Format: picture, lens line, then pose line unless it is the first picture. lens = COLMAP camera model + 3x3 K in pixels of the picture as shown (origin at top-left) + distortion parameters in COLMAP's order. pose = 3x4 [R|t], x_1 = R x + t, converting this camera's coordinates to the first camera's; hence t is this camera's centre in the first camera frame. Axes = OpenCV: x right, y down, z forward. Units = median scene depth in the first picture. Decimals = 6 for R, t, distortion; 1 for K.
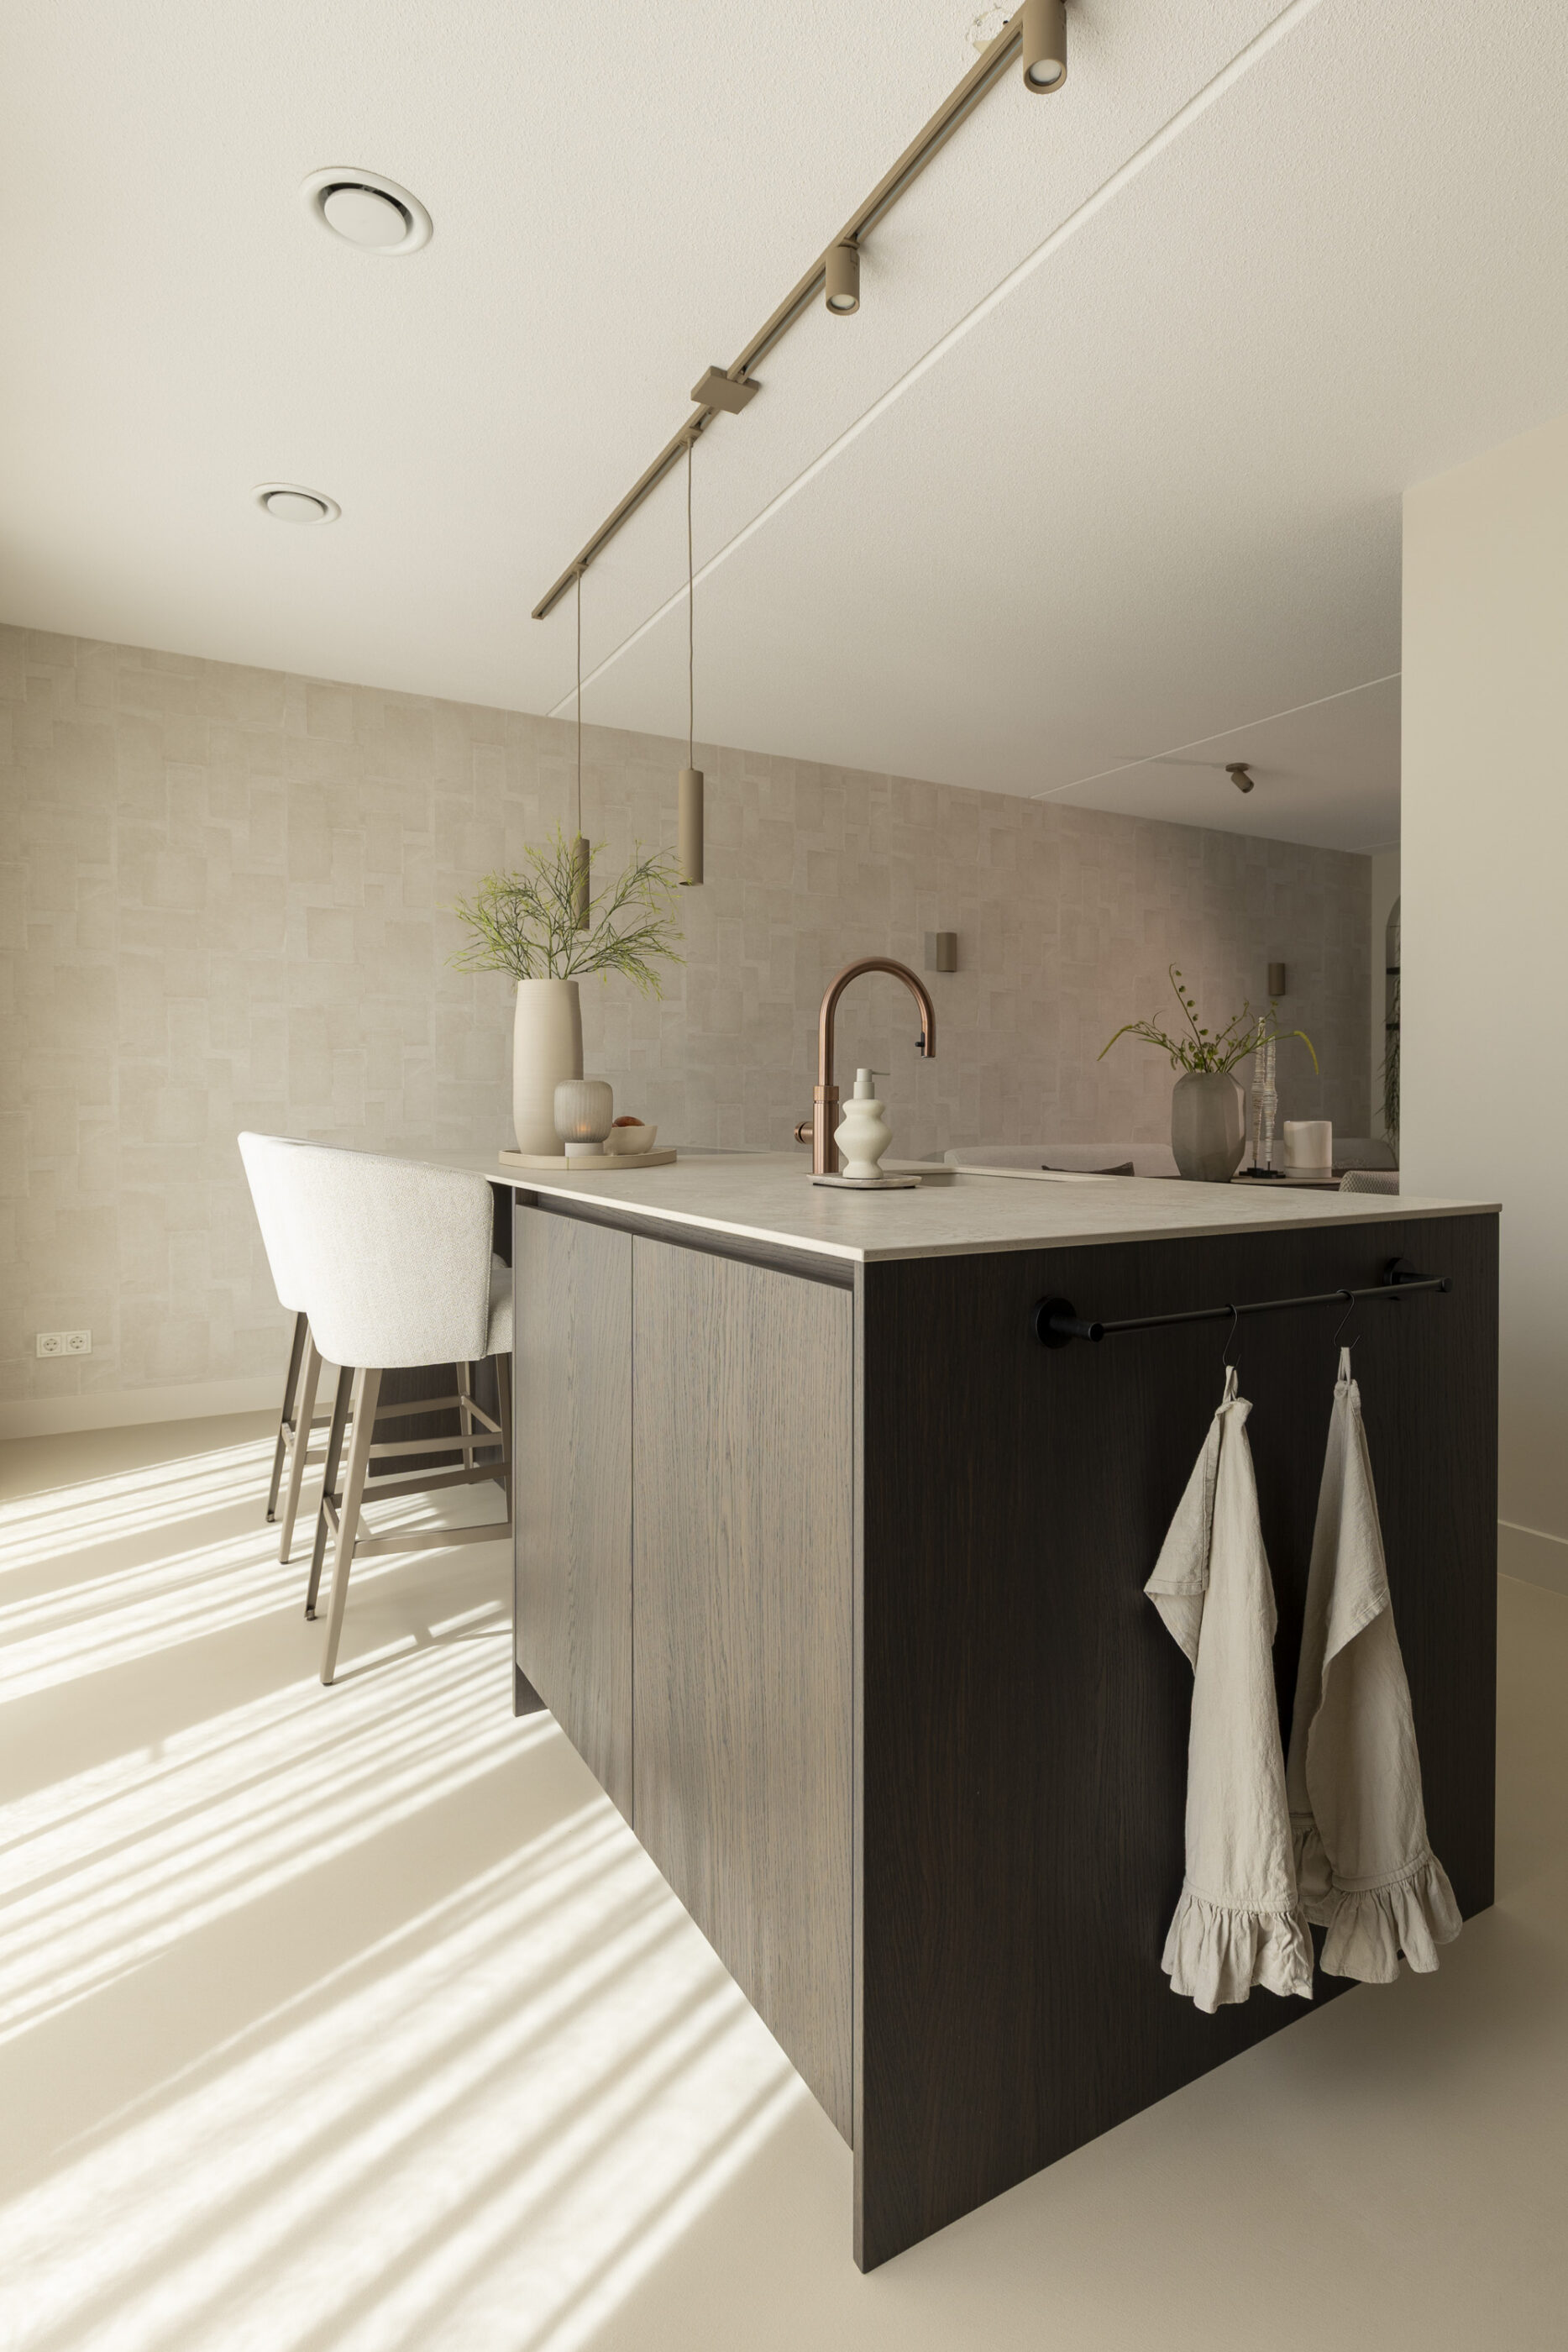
lens RADIAL K [[1124.7, 0, 921.1], [0, 1124.7, 1090.2], [0, 0, 1]] dist [0.003143, -0.000493]
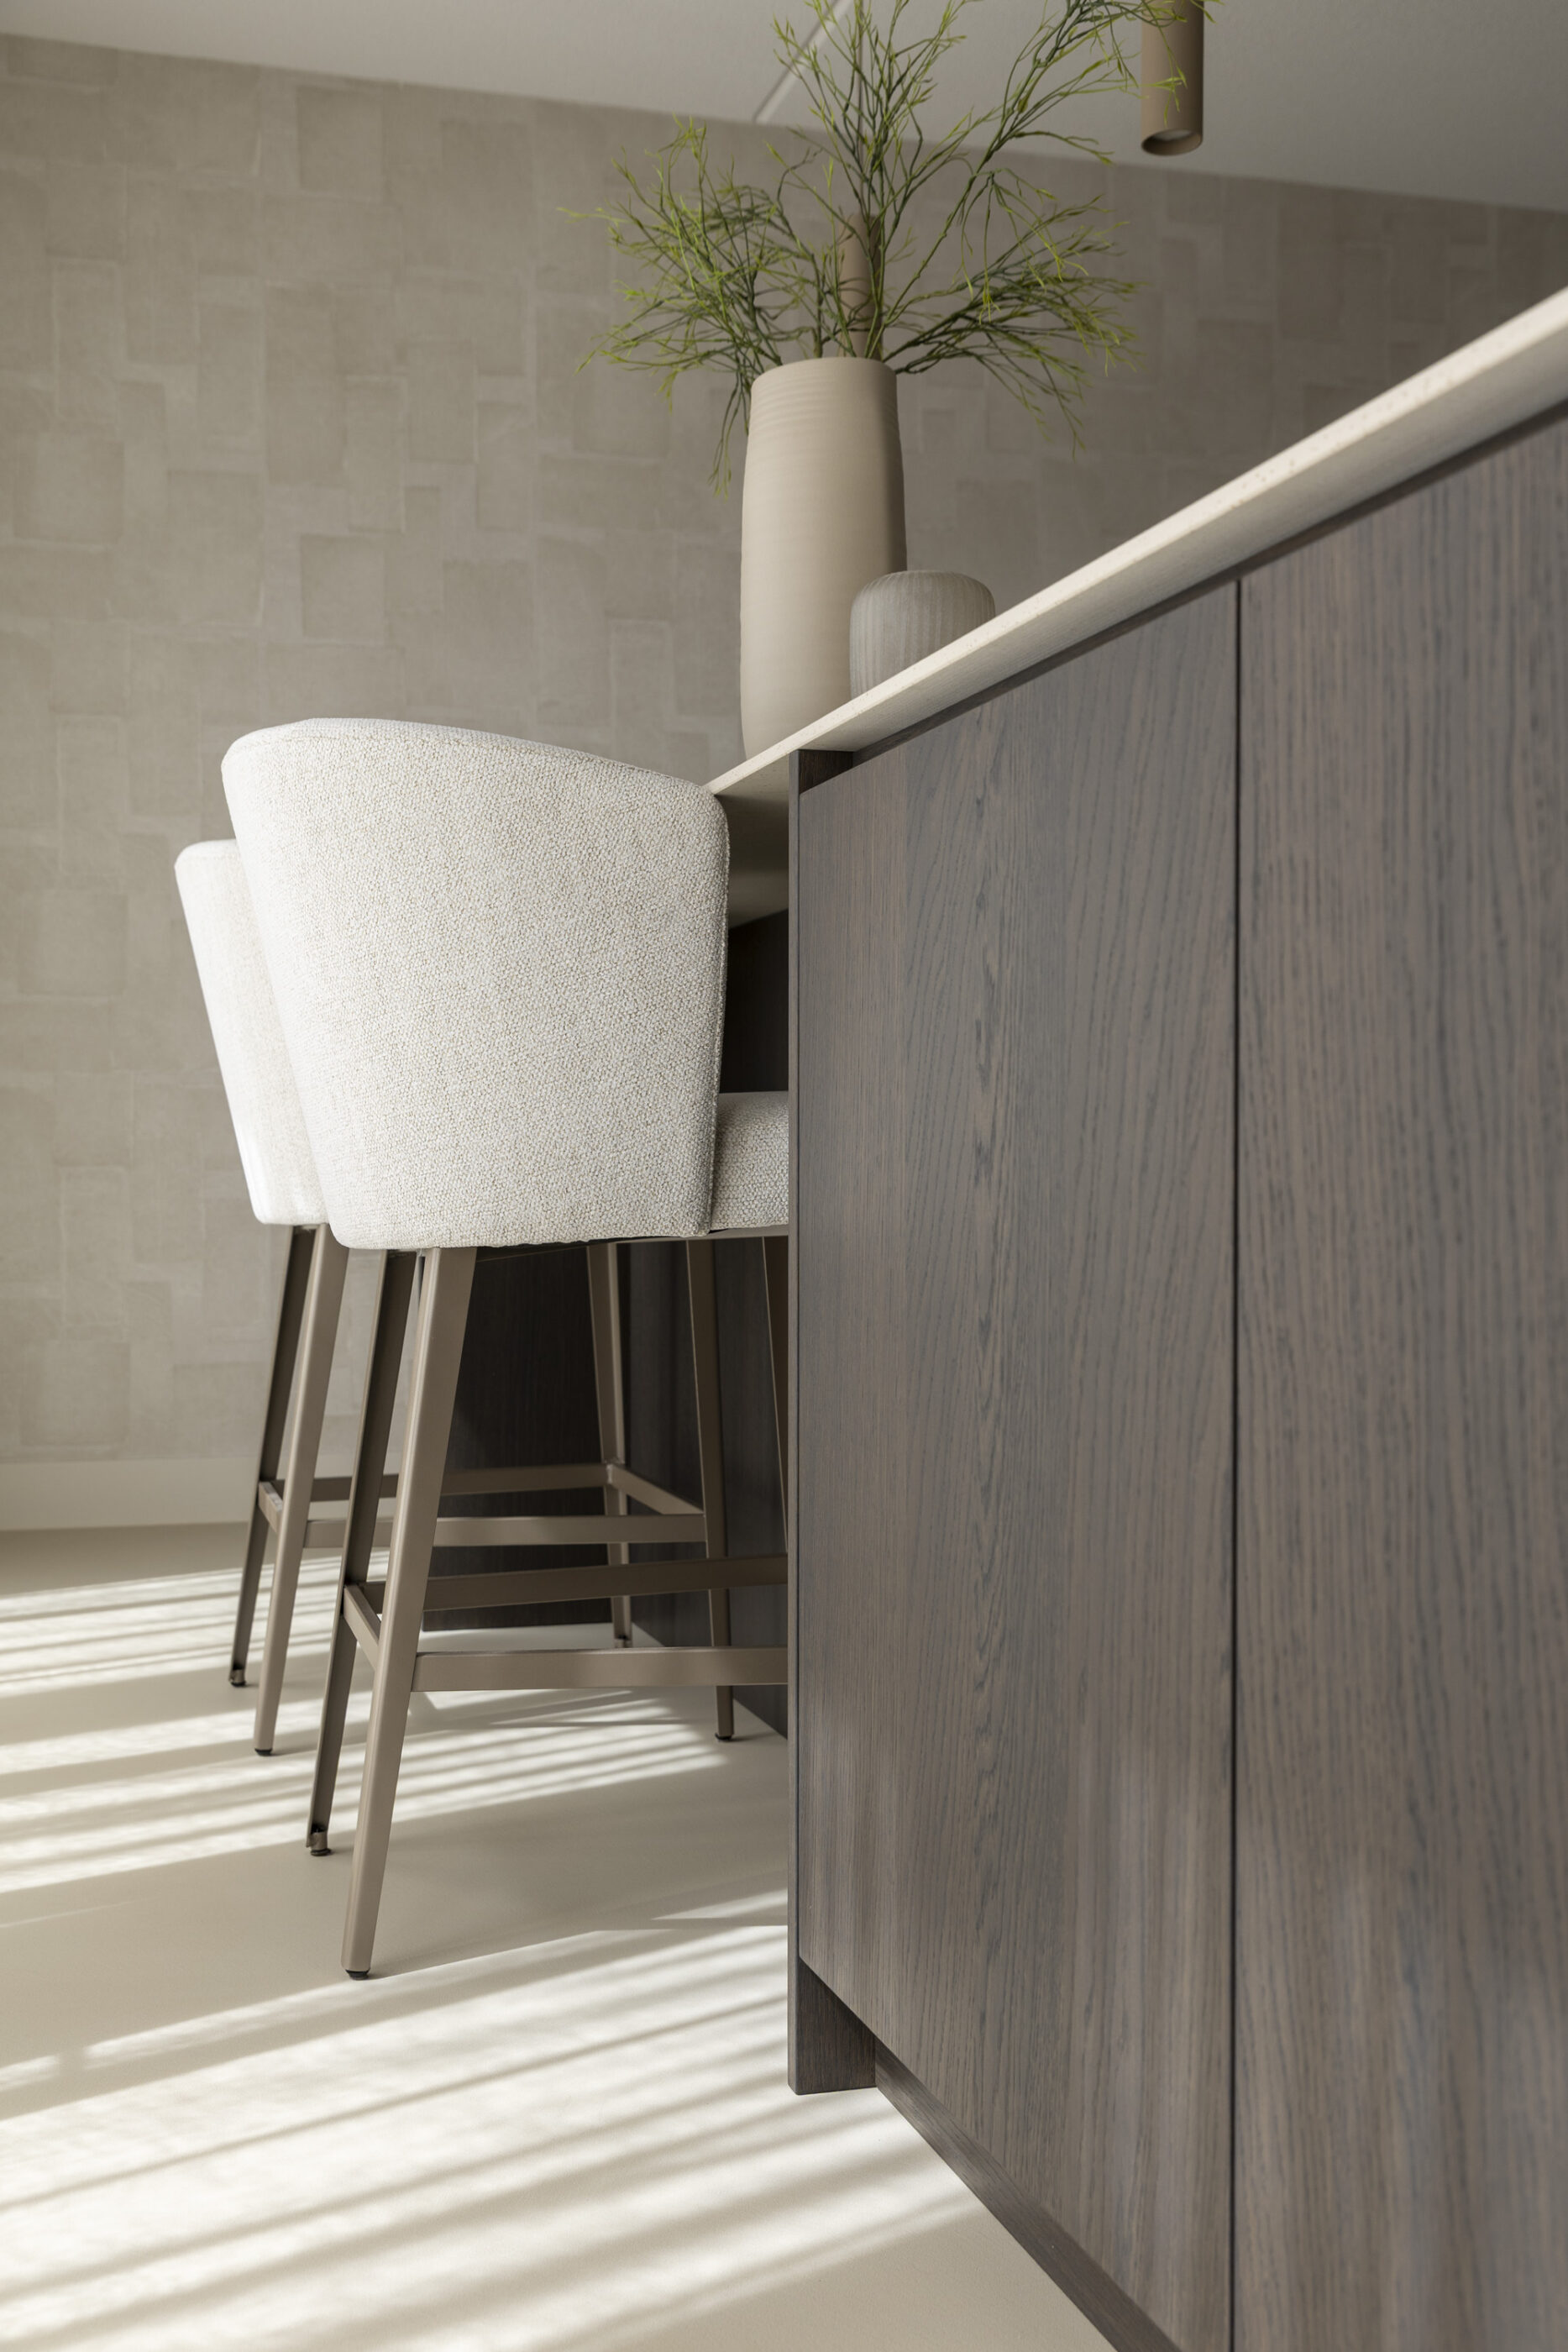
lens RADIAL K [[2129.3, 0, 778.2], [0, 2129.3, 1181.1], [0, 0, 1]] dist [0.018185, 0.000000]
pose [[0.962810, 0.005928, -0.270114, -0.127377], [-0.003214, 0.999940, 0.010488, 0.173700], [0.270160, -0.009230, 0.962771, 0.217140]]
